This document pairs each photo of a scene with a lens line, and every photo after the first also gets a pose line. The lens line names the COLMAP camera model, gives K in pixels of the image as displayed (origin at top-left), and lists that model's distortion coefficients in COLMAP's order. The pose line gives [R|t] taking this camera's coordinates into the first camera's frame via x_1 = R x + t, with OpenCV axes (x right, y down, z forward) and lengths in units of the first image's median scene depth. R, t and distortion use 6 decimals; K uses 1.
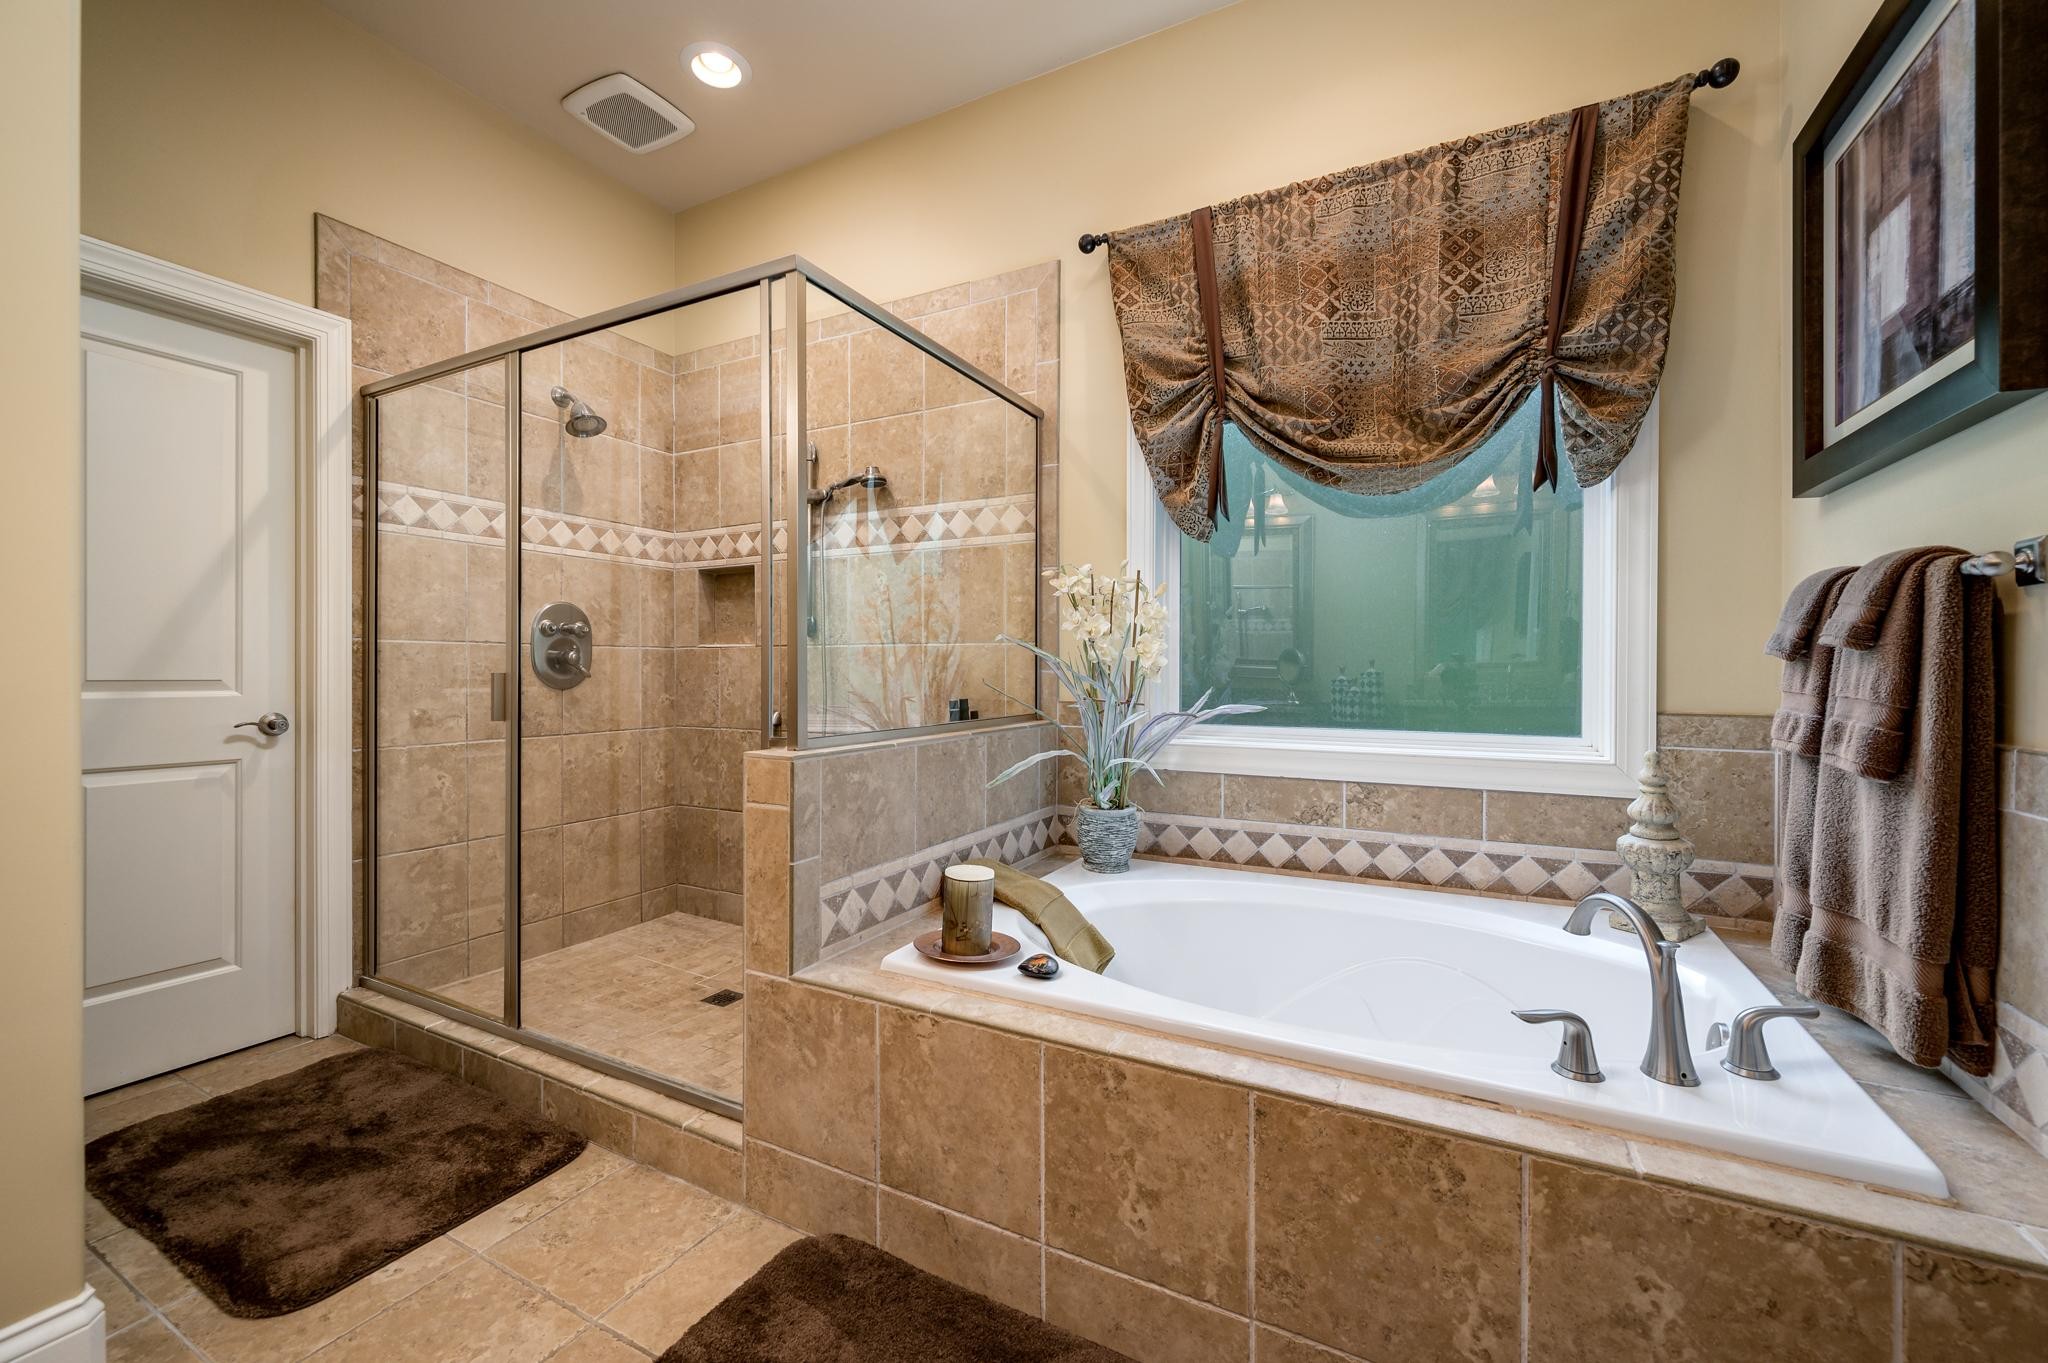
lens RADIAL K [[812.5, 0, 1031.5], [0, 812.5, 671.1], [0, 0, 1]] dist [0.000560, -0.000038]
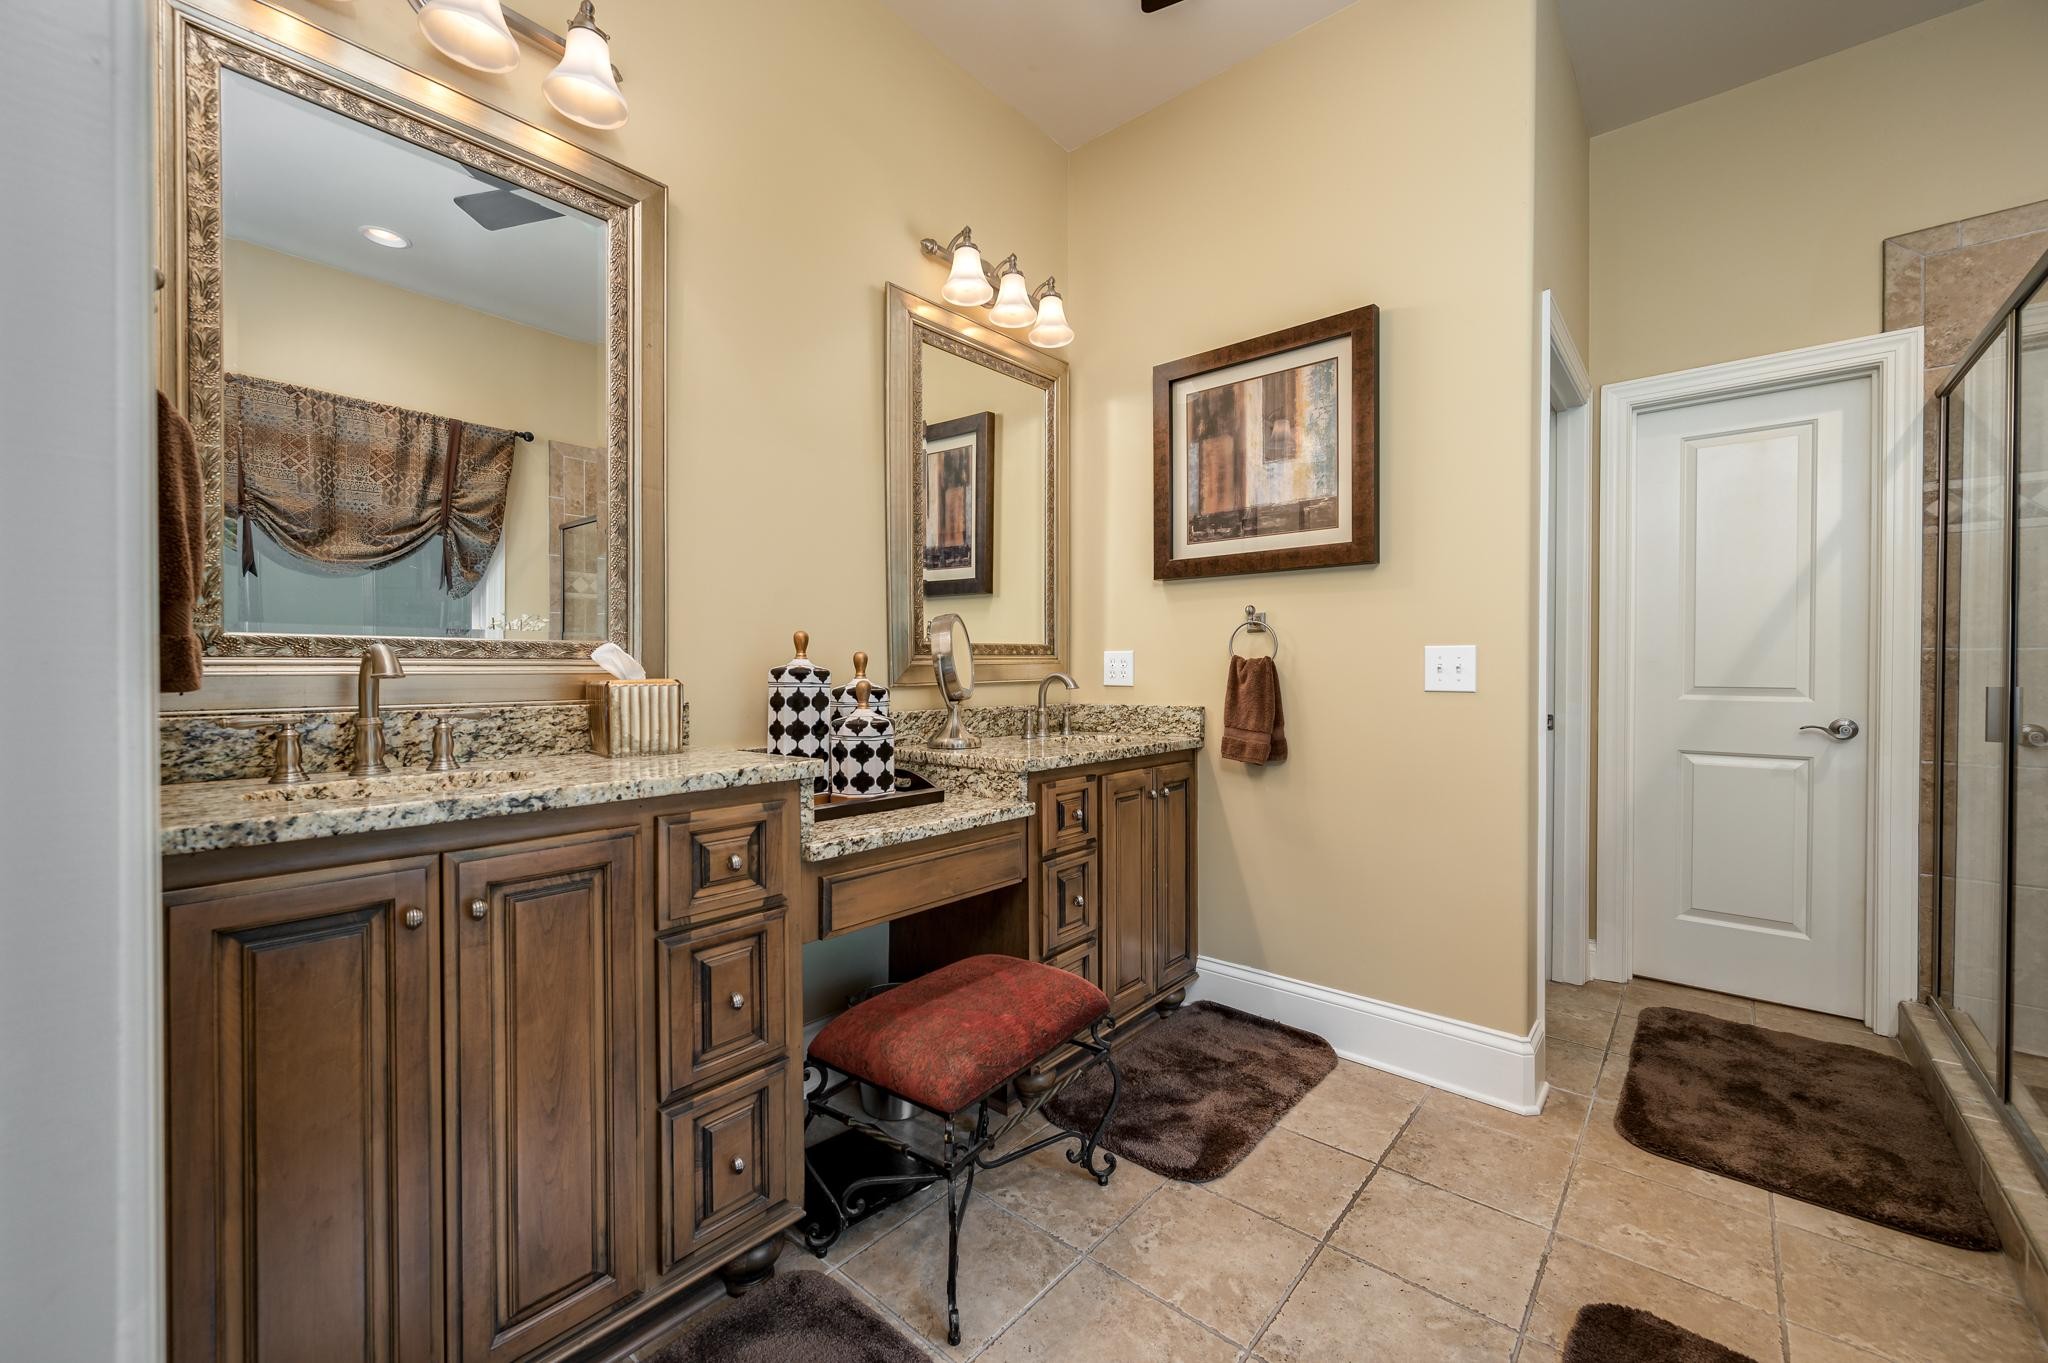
lens RADIAL K [[812.5, 0, 1031.5], [0, 812.5, 671.1], [0, 0, 1]] dist [0.000560, -0.000038]
pose [[-0.200467, 0.002240, -0.979698, 0.423930], [-0.004346, 0.999986, 0.003176, -0.013746], [0.979691, 0.004895, -0.200454, 0.171736]]
